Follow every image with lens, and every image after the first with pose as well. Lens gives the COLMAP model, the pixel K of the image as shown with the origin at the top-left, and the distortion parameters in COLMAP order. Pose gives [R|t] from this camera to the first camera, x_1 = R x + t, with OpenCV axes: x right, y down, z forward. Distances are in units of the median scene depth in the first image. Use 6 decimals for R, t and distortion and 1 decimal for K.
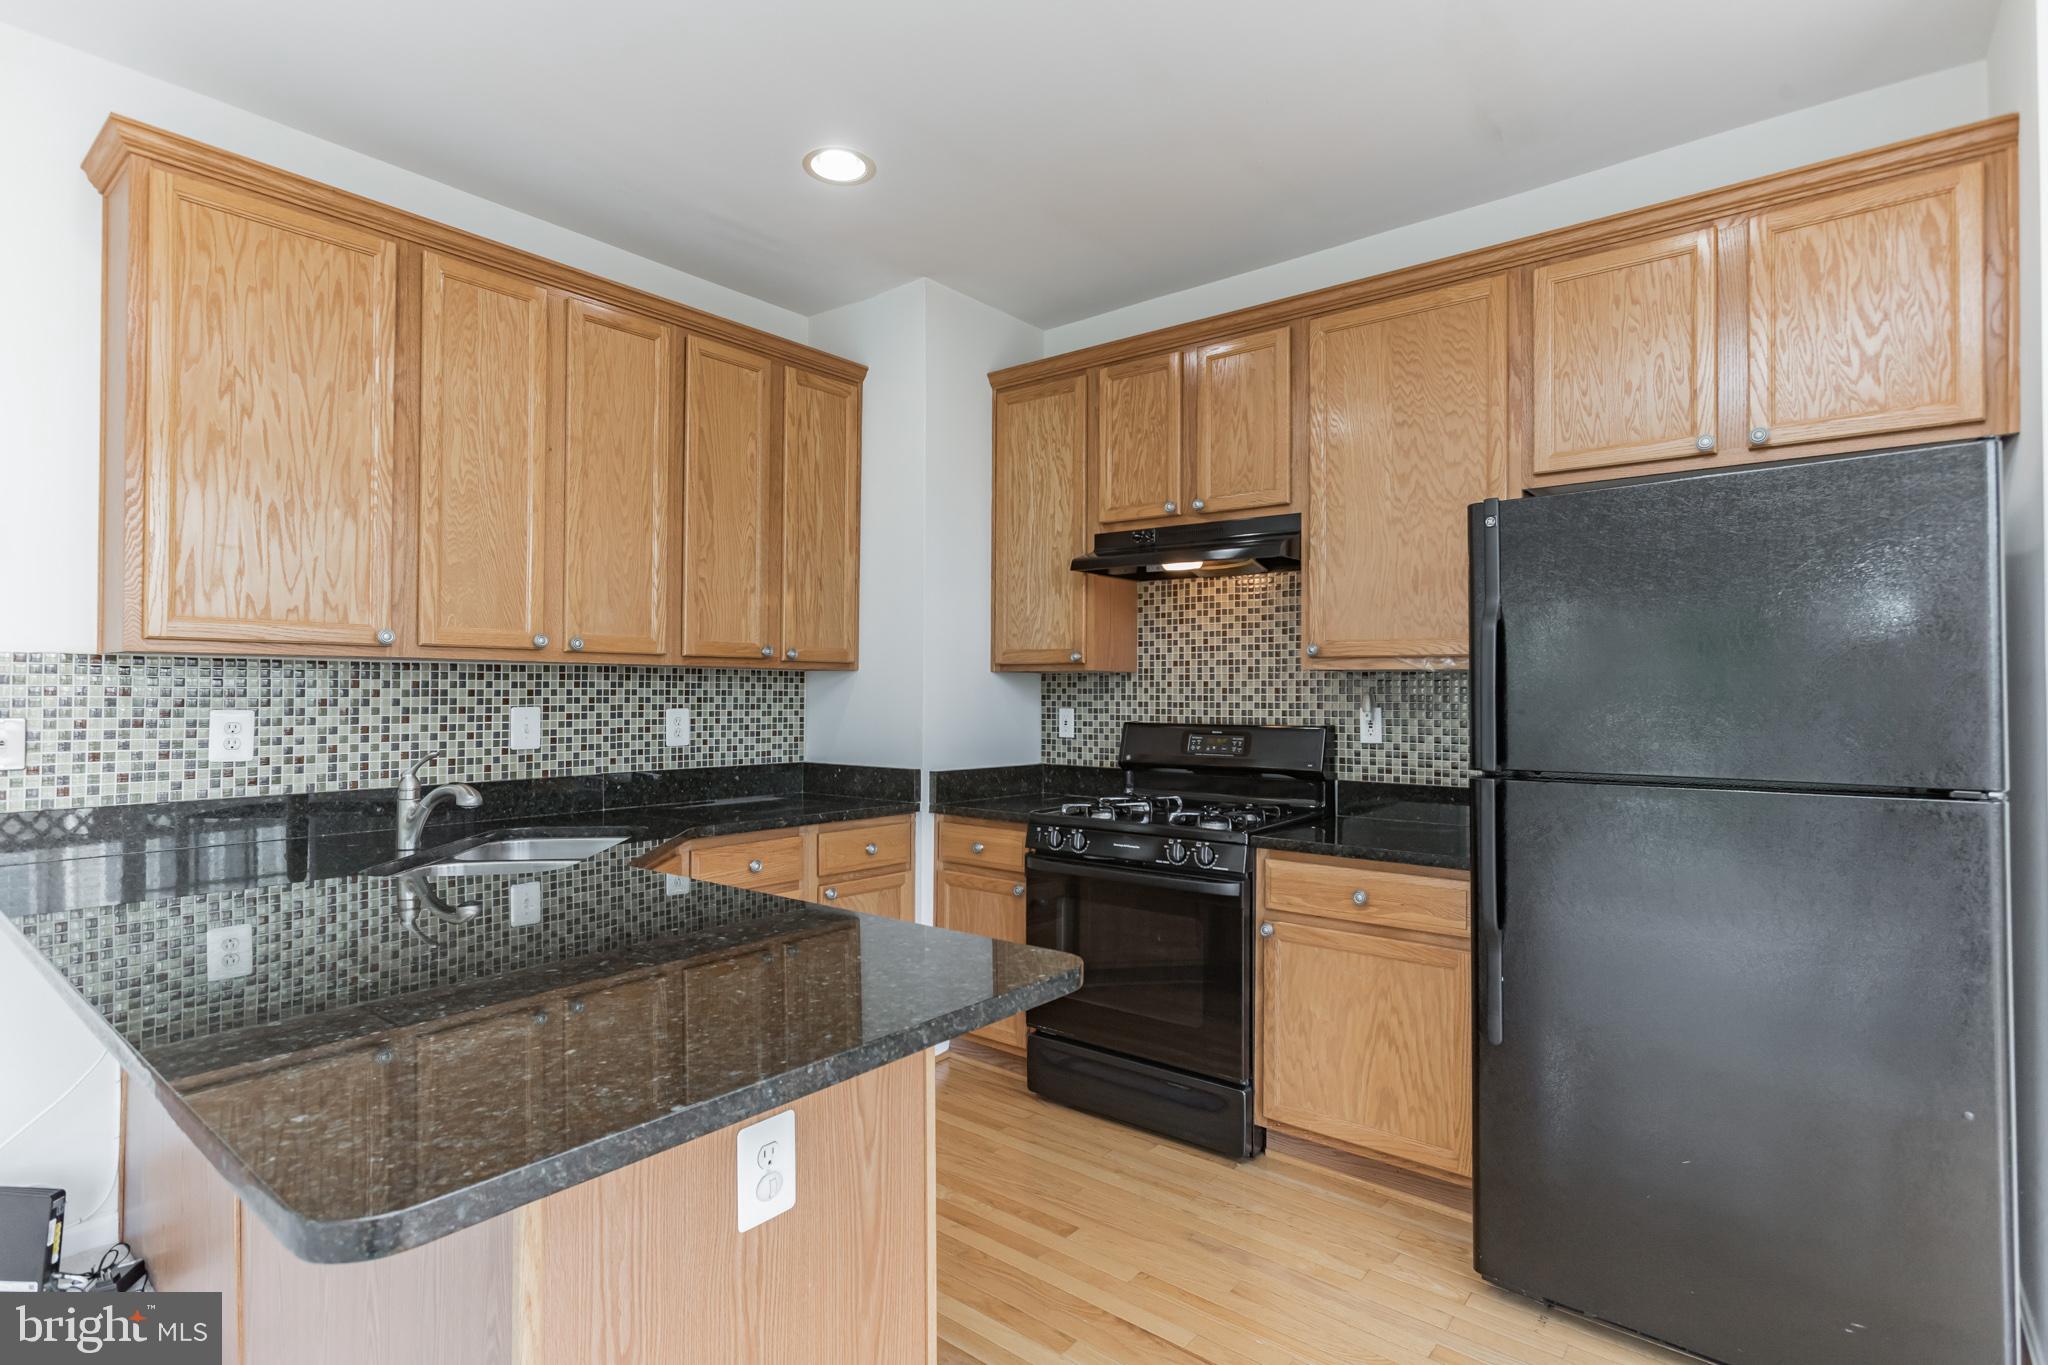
lens RADIAL K [[1034.9, 0, 1017.5], [0, 1034.9, 676.0], [0, 0, 1]] dist [-0.022652, 0.021254]
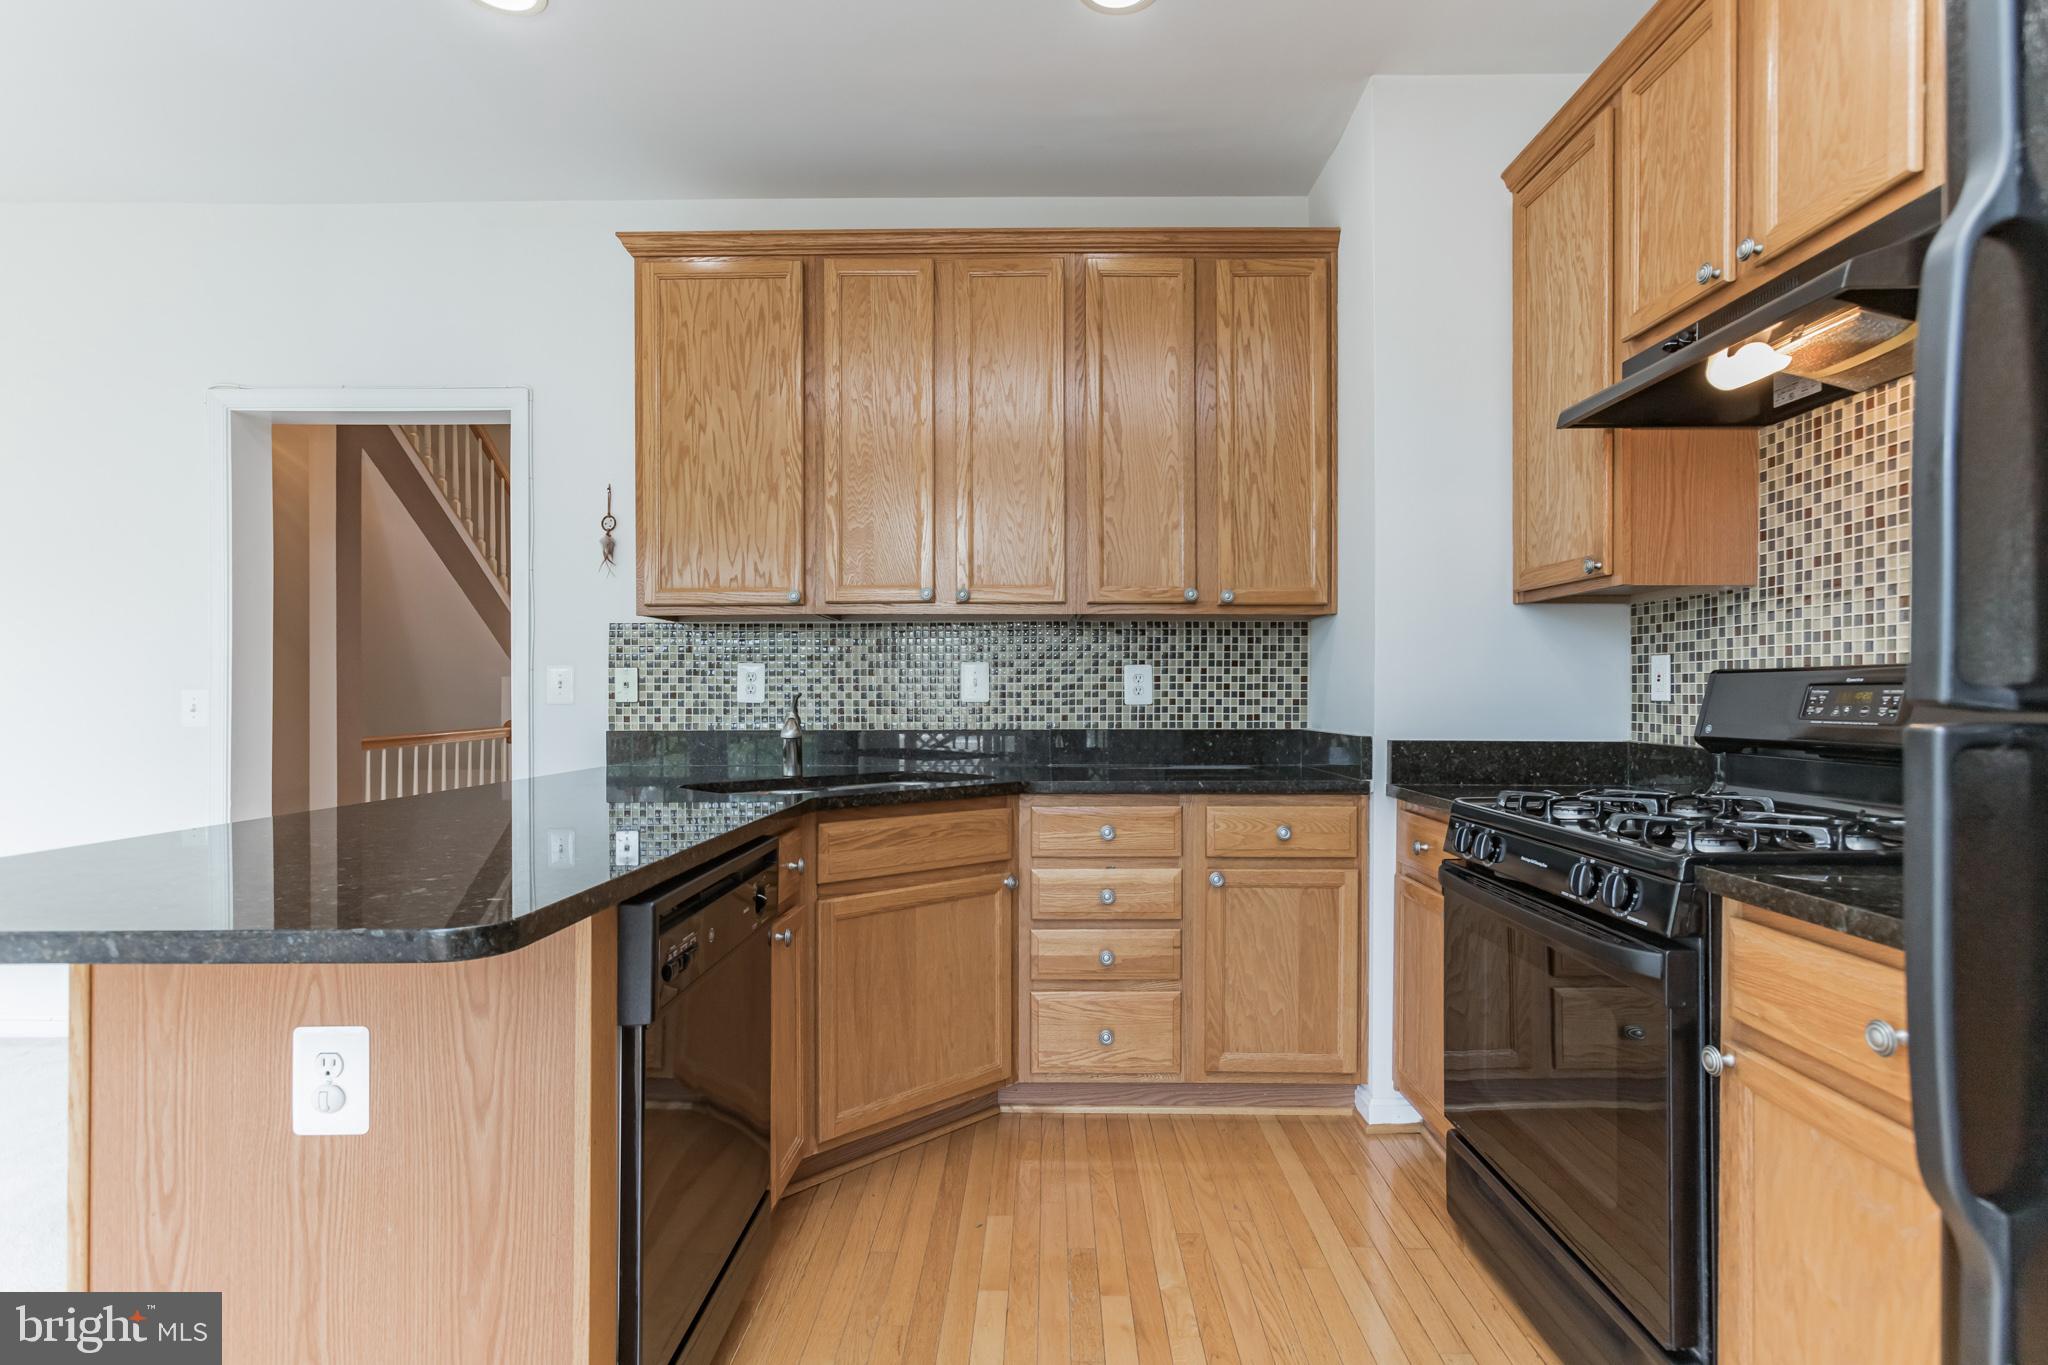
lens RADIAL K [[999.8, 0, 1002.8], [0, 999.8, 692.4], [0, 0, 1]] dist [-0.030923, 0.018999]
pose [[0.616045, -0.005452, -0.787692, 0.317353], [0.016062, 0.999855, 0.005642, 0.050695], [0.787547, -0.016127, 0.616043, 0.354845]]
